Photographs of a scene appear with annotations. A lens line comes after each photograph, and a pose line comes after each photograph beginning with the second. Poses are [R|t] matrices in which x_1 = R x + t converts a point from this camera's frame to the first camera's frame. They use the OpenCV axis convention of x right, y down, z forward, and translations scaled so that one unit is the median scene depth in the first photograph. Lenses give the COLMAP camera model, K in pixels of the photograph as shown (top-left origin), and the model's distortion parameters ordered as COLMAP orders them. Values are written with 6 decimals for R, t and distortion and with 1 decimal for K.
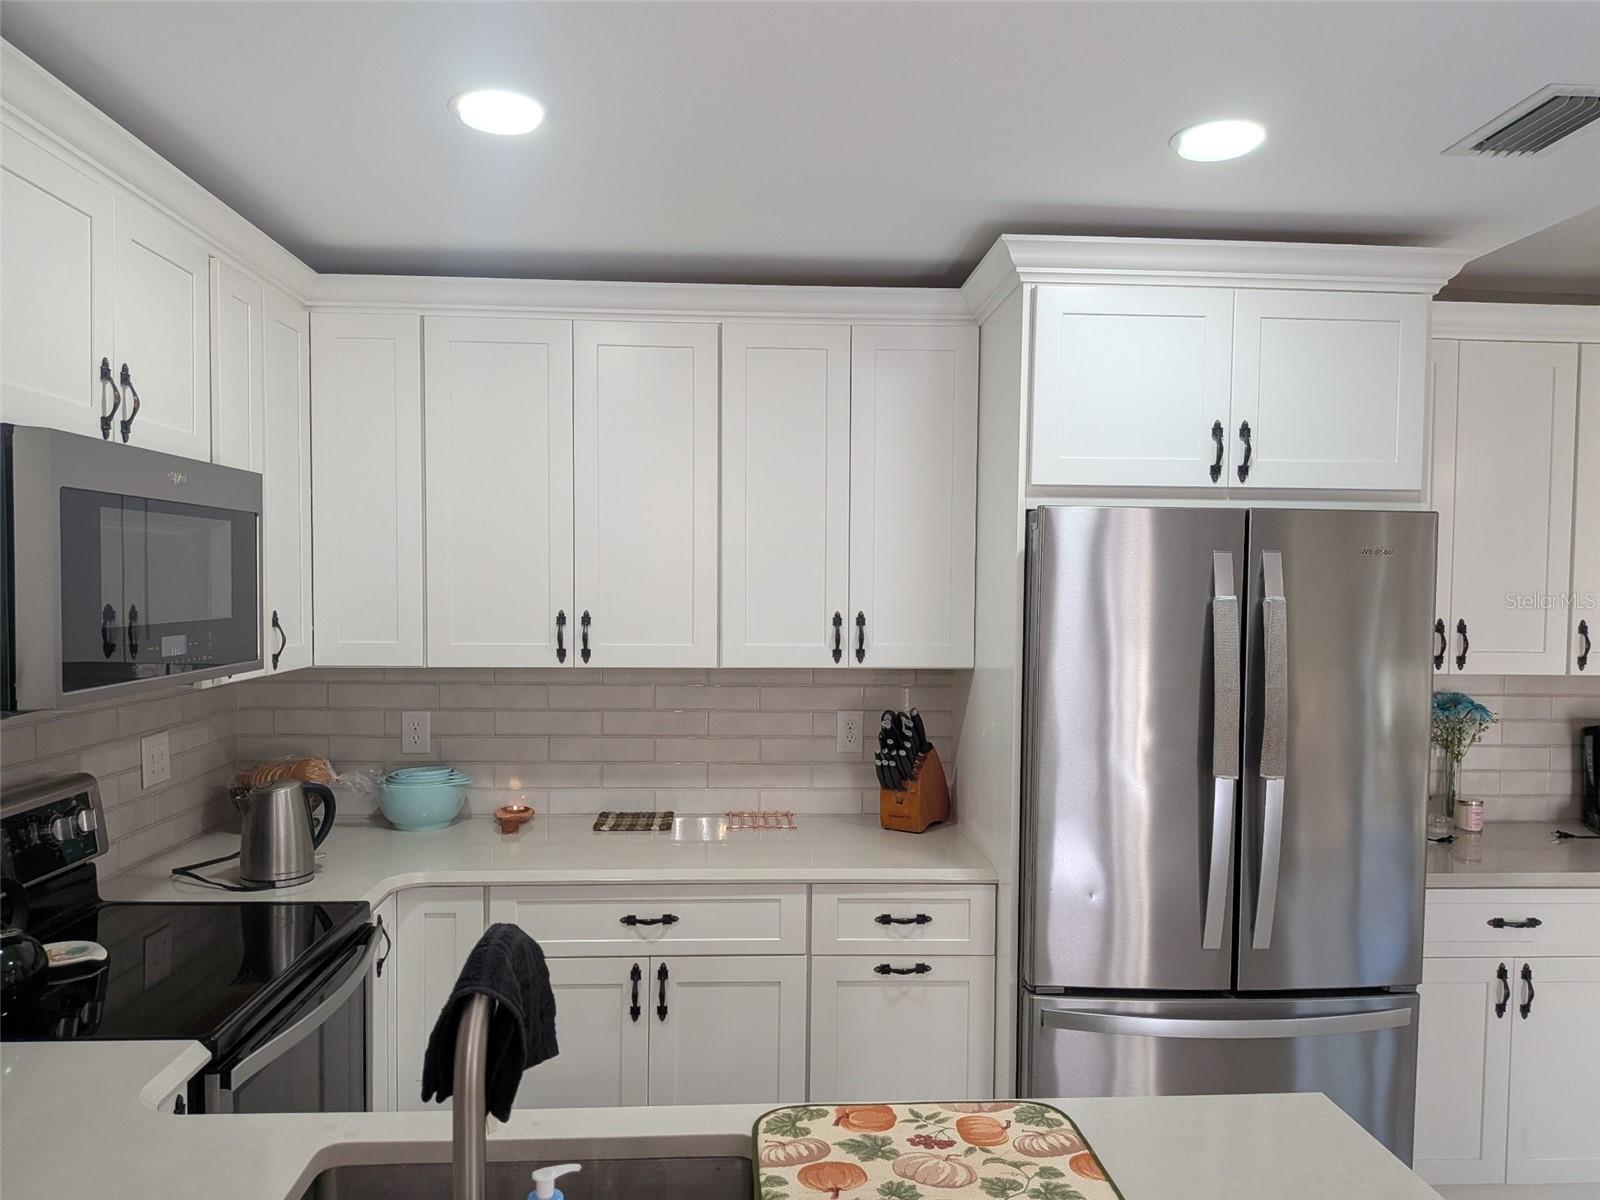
lens RADIAL K [[1147.7, 0, 791.1], [0, 1147.7, 623.8], [0, 0, 1]] dist [0.053730, -0.082759]
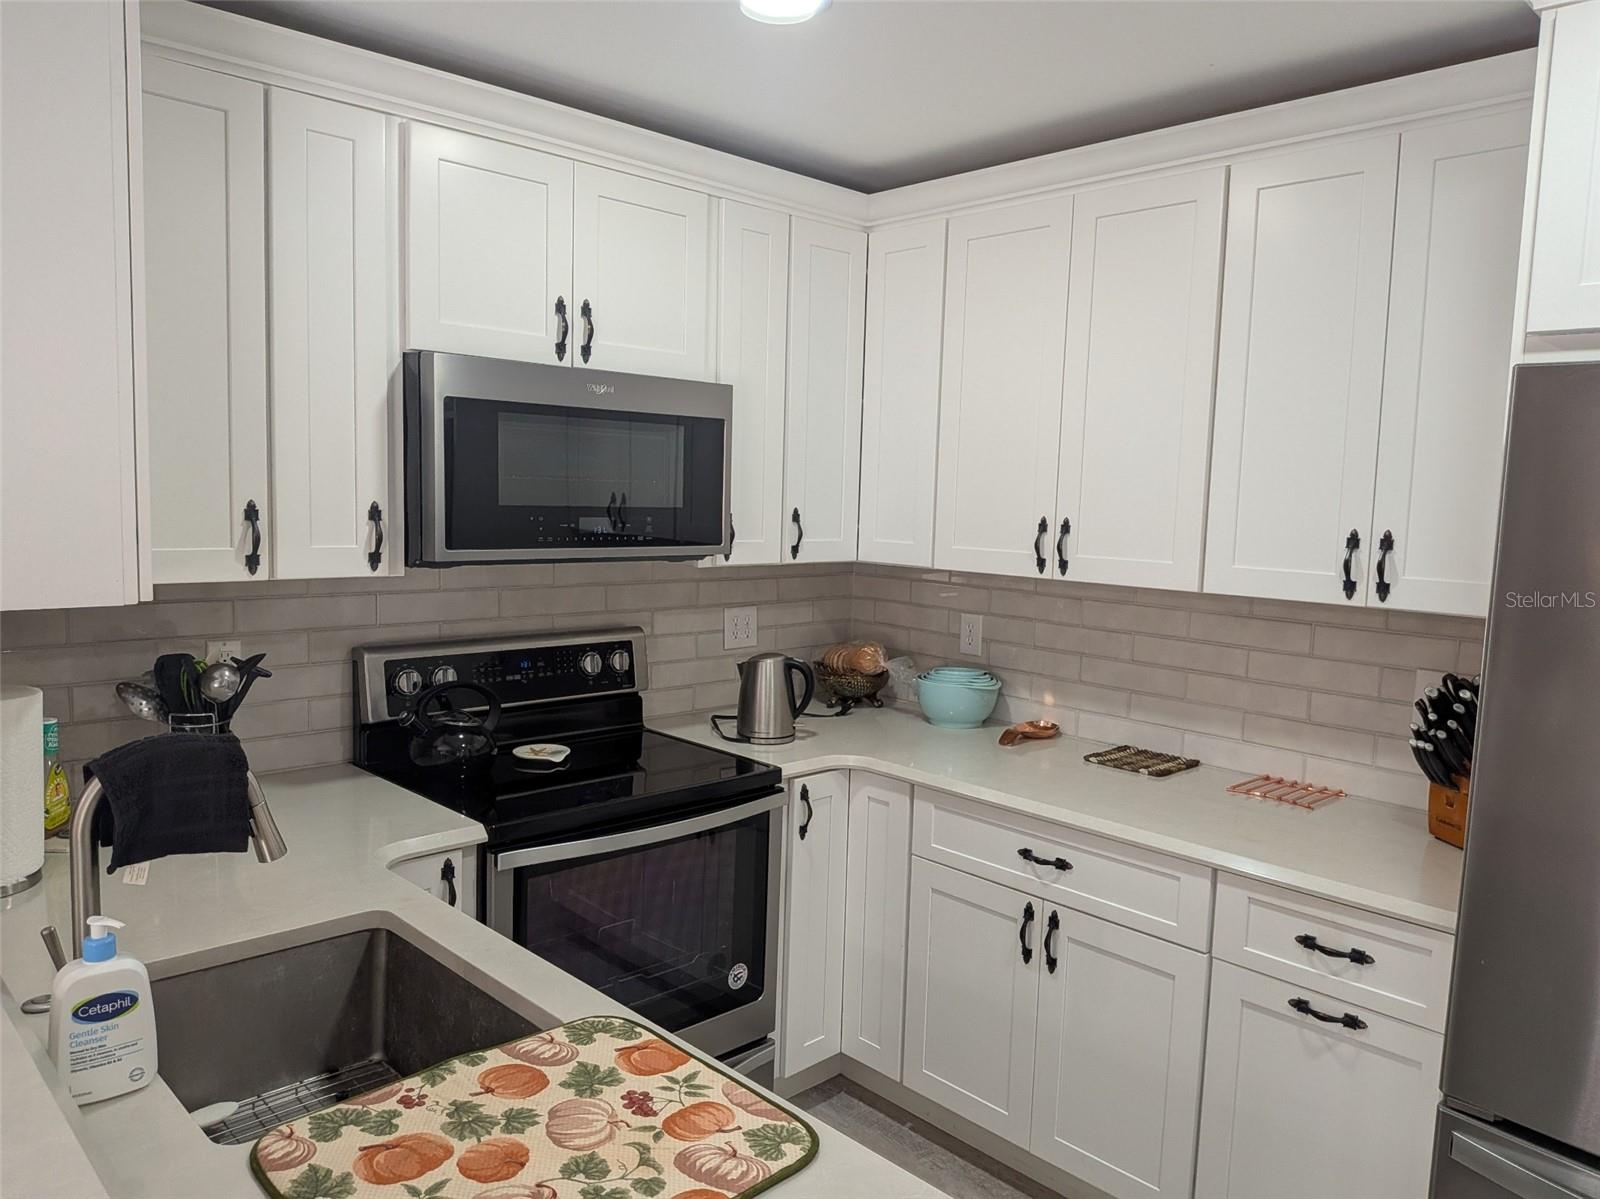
lens RADIAL K [[1147.7, 0, 804.2], [0, 1147.7, 607.3], [0, 0, 1]] dist [0.053730, -0.082759]
pose [[0.650256, 0.090772, -0.754273, 0.407628], [-0.052116, 0.995827, 0.074913, 0.001629], [0.757926, -0.009402, 0.652273, 0.260814]]
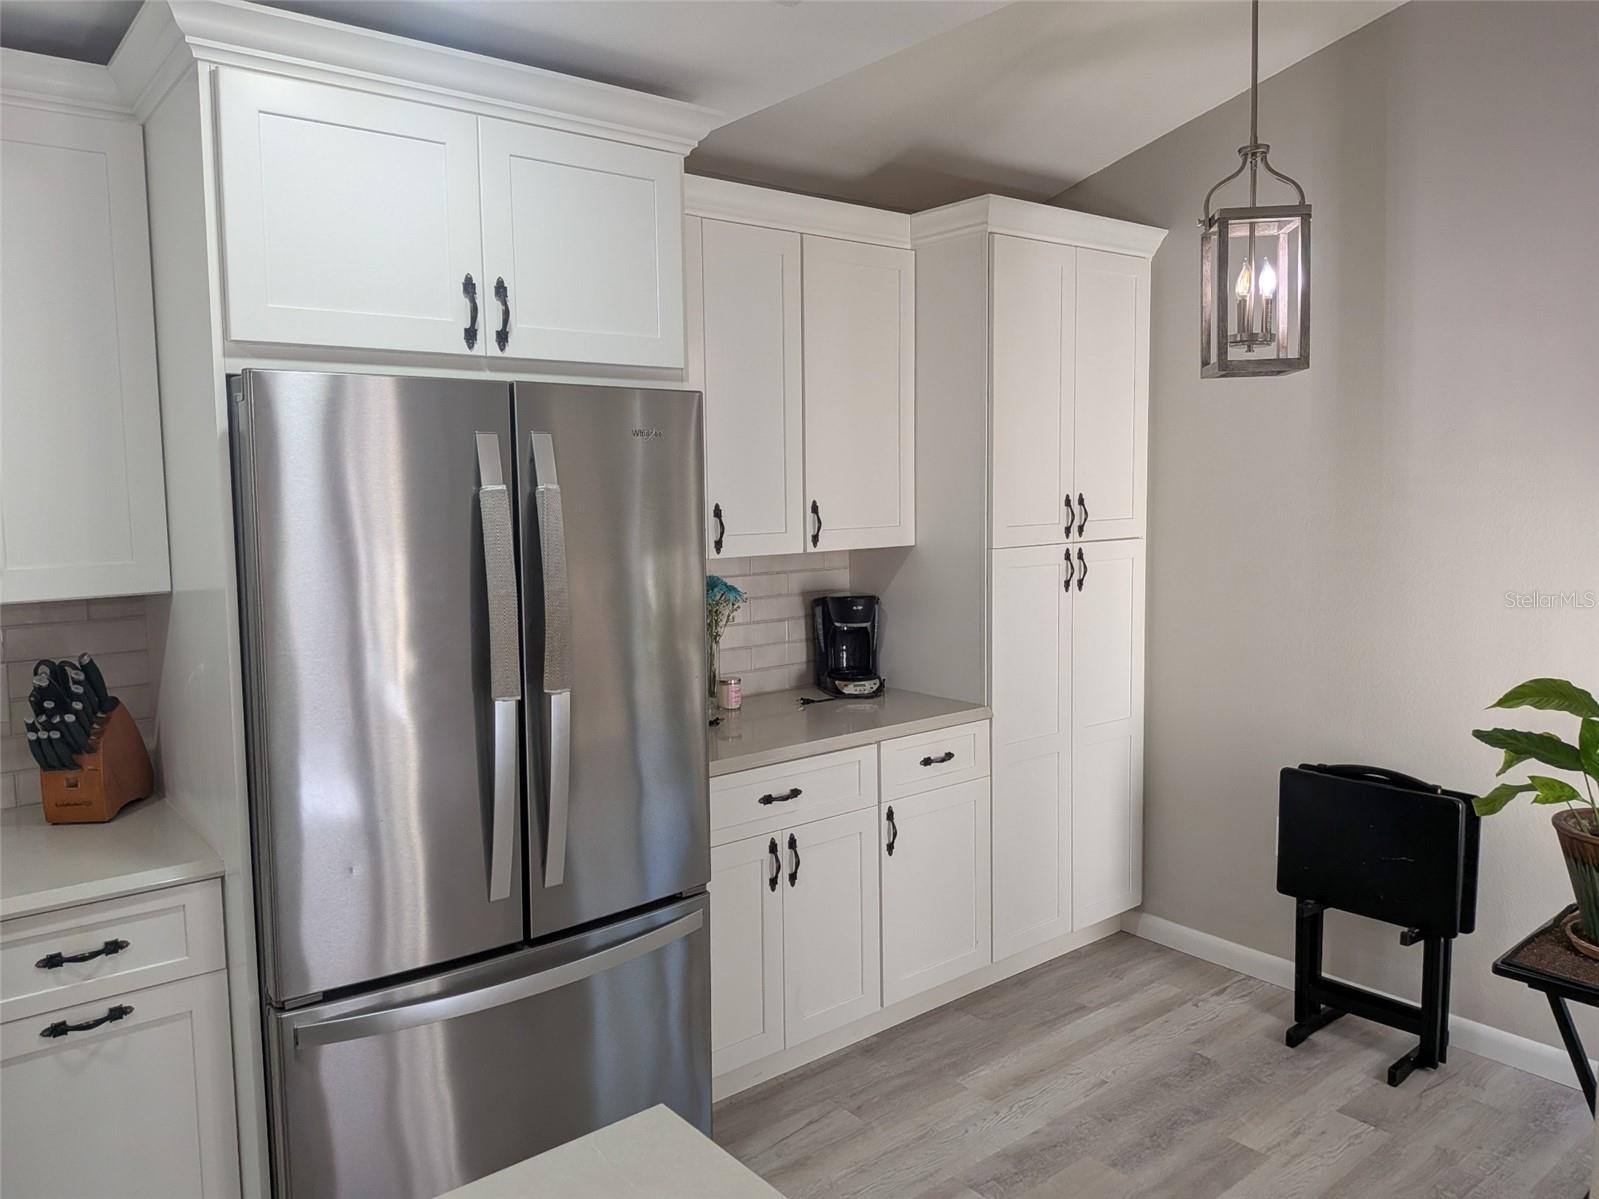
lens RADIAL K [[1147.0, 0, 788.4], [0, 1147.0, 572.7], [0, 0, 1]] dist [0.053730, -0.082759]
pose [[0.810444, -0.071921, 0.581384, 0.052103], [0.045657, 0.997171, 0.059711, -0.000511], [-0.584034, -0.021849, 0.811435, 0.171259]]
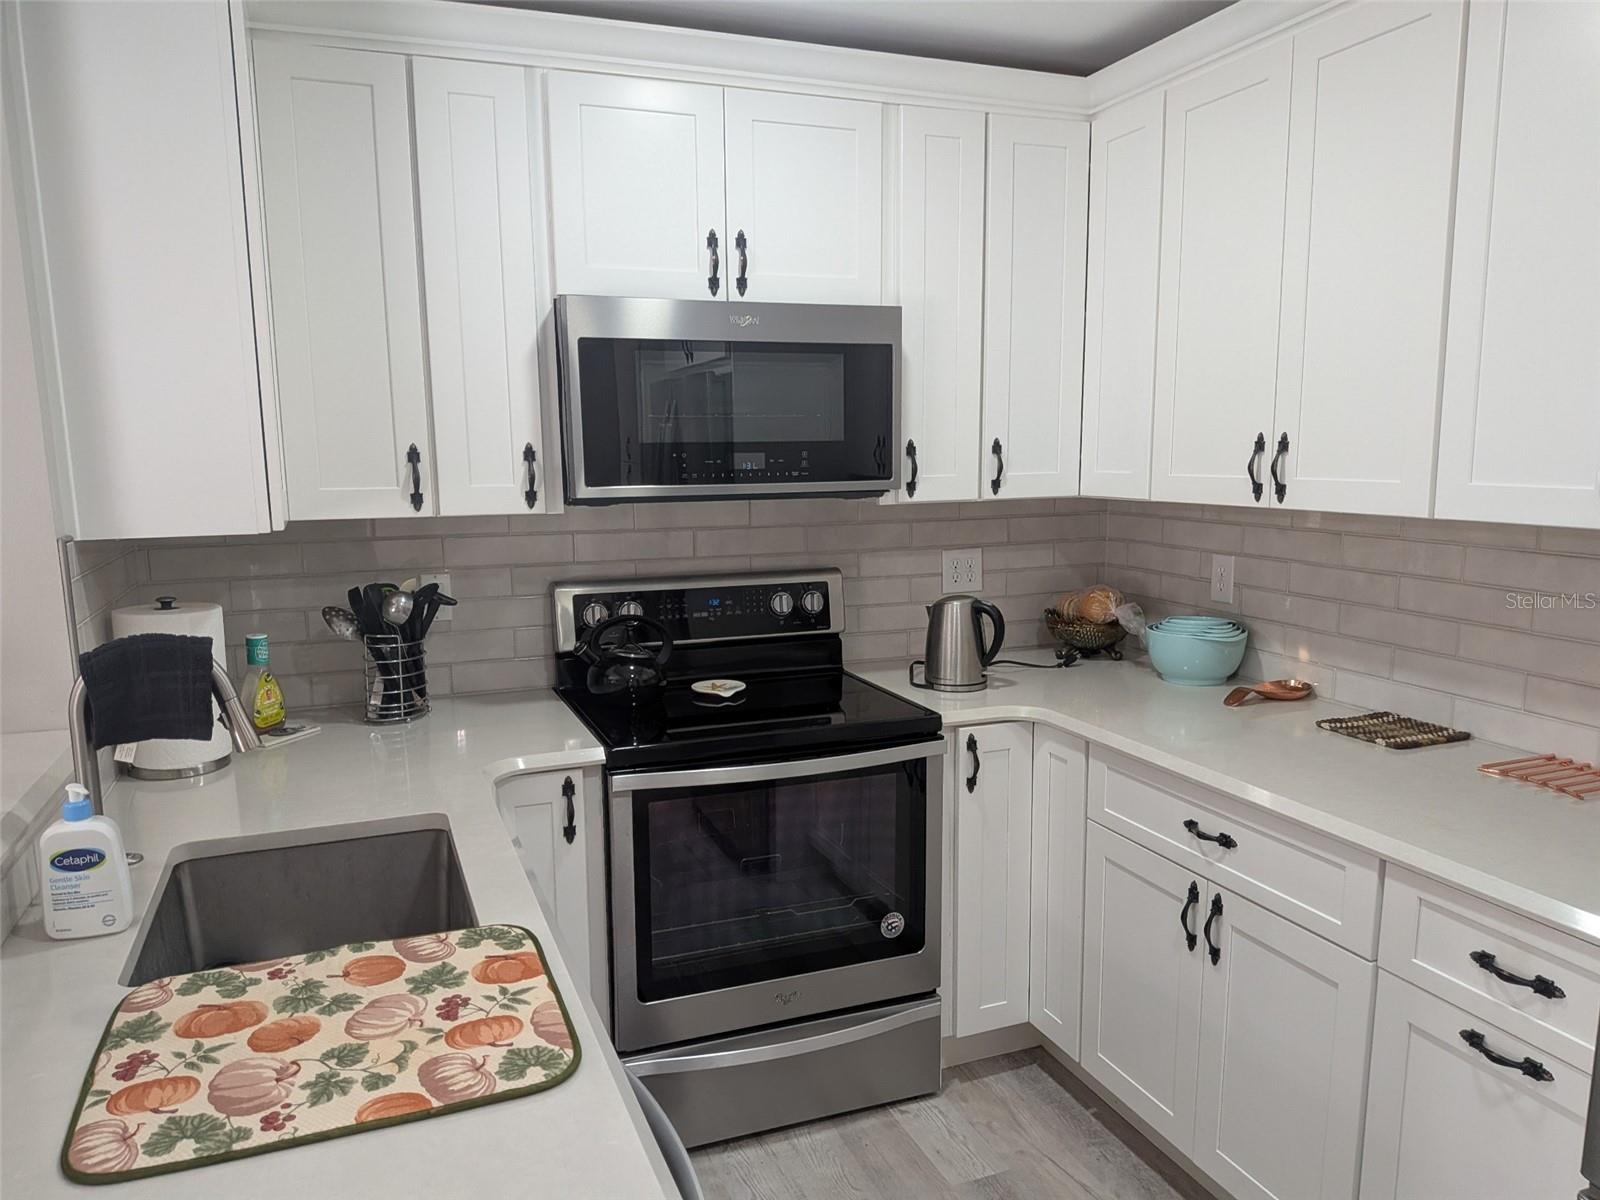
lens RADIAL K [[1147.7, 0, 798.9], [0, 1147.7, 631.1], [0, 0, 1]] dist [0.053730, -0.082759]
pose [[0.310060, 0.142495, -0.939978, 0.488918], [-0.021102, 0.989492, 0.143040, 0.016086], [0.950483, -0.024516, 0.309809, 0.486158]]
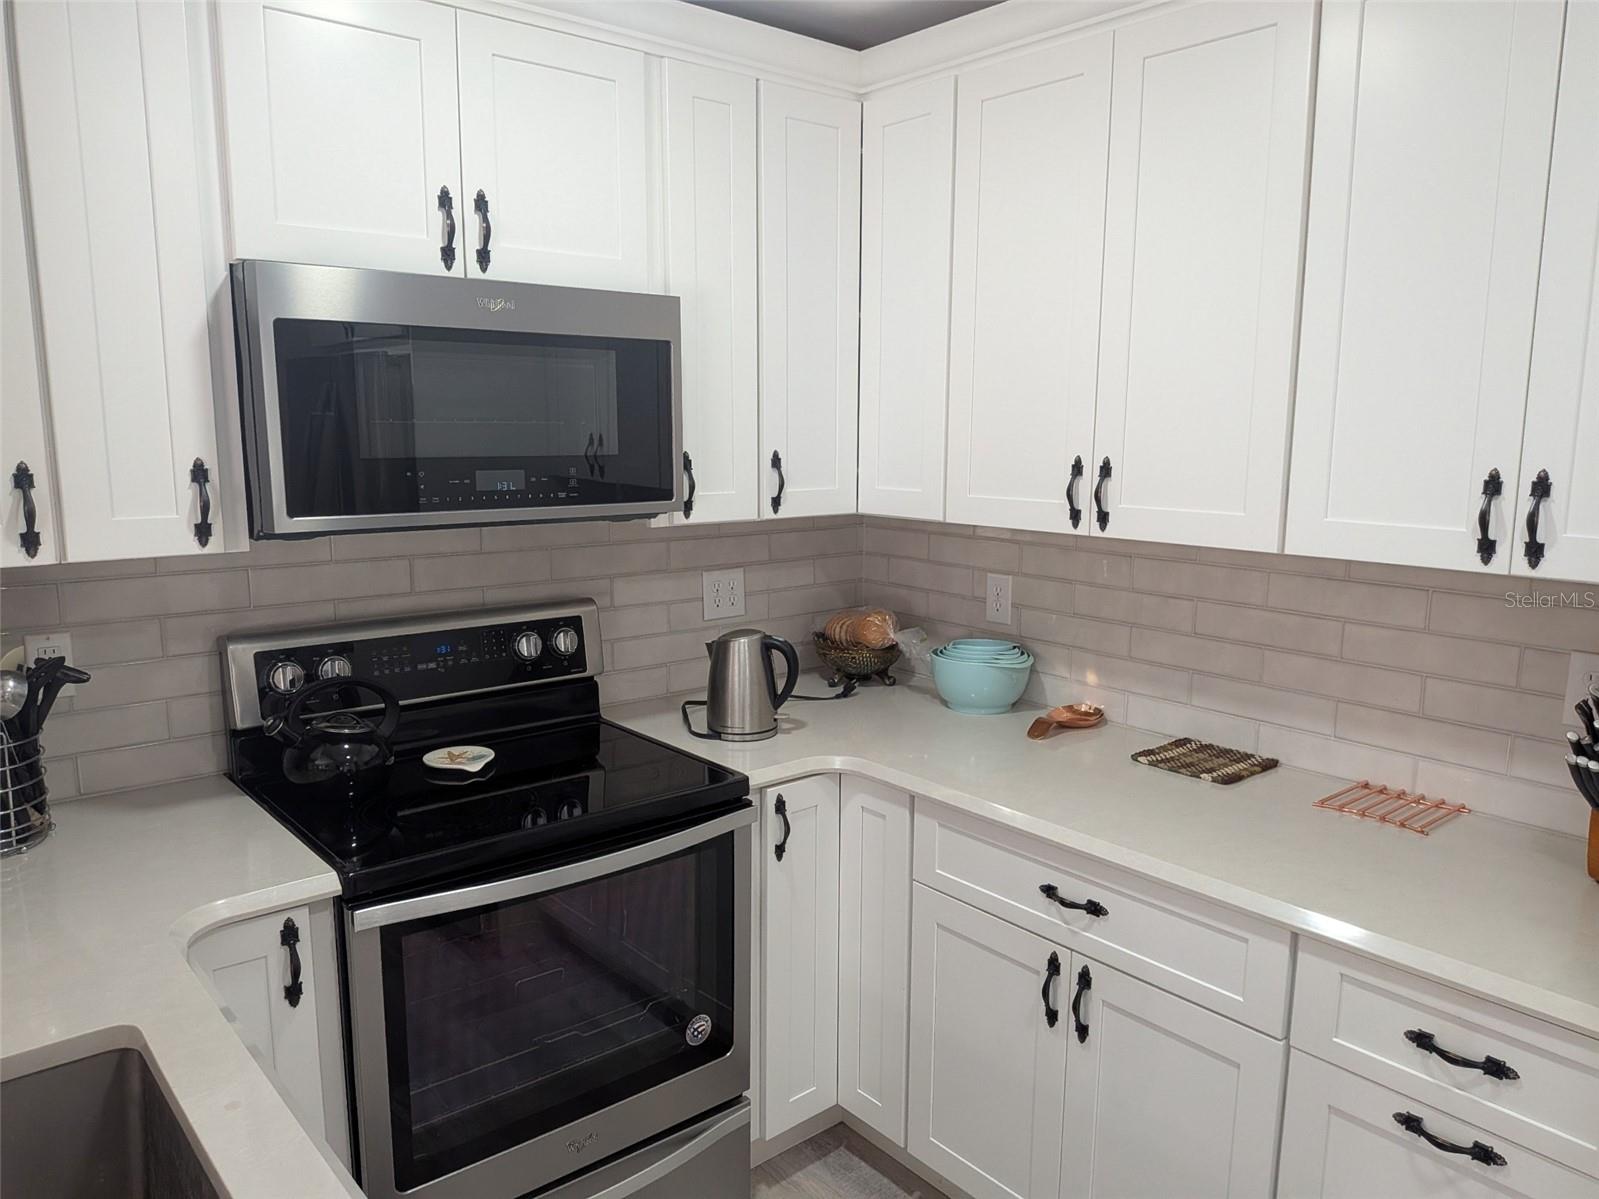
lens RADIAL K [[1147.0, 0, 811.1], [0, 1147.0, 614.8], [0, 0, 1]] dist [0.053730, -0.082759]
pose [[0.605842, 0.130554, -0.784800, 0.303071], [-0.030944, 0.989564, 0.140729, -0.010545], [0.794983, -0.060974, 0.603560, 0.443827]]
